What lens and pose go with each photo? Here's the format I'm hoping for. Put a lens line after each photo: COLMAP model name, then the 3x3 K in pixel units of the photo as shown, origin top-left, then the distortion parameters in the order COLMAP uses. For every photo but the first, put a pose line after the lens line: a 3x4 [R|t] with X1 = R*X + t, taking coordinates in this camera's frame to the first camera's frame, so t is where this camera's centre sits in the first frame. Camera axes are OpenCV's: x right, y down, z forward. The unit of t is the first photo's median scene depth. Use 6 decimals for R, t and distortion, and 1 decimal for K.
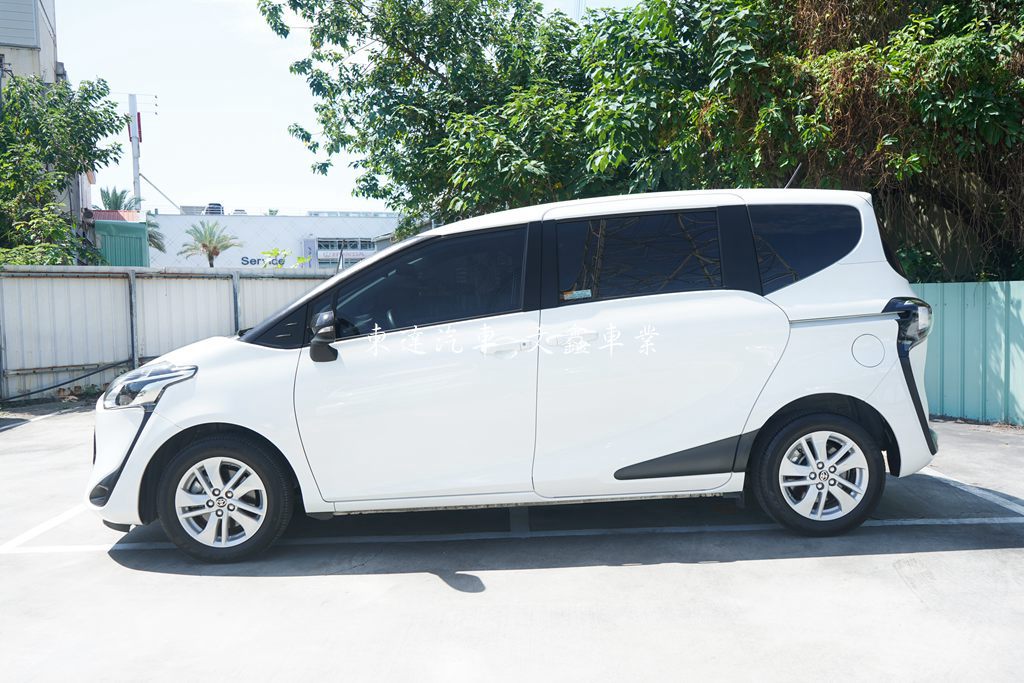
lens RADIAL K [[818.6, 0, 545.4], [0, 818.6, 319.6], [0, 0, 1]] dist [0.016577, -0.057192]
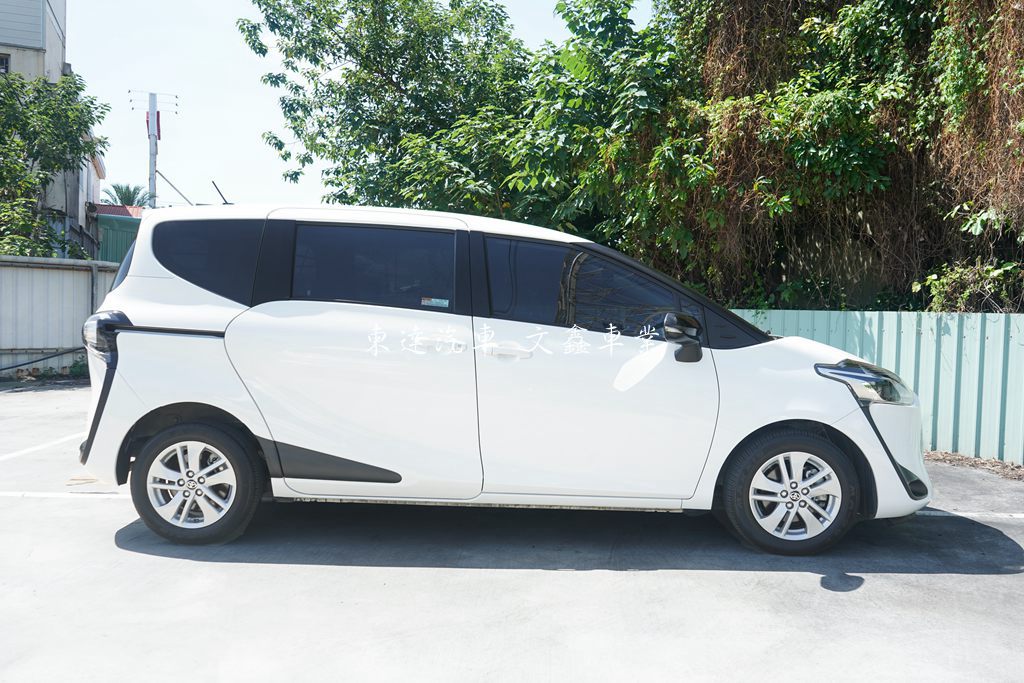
lens RADIAL K [[818.6, 0, 583.9], [0, 818.6, 319.0], [0, 0, 1]] dist [0.016577, -0.057192]
pose [[0.998760, 0.048592, 0.010797, 0.109403], [-0.048382, 0.998649, -0.018947, 0.001422], [-0.011703, 0.018401, 0.999762, -0.071955]]
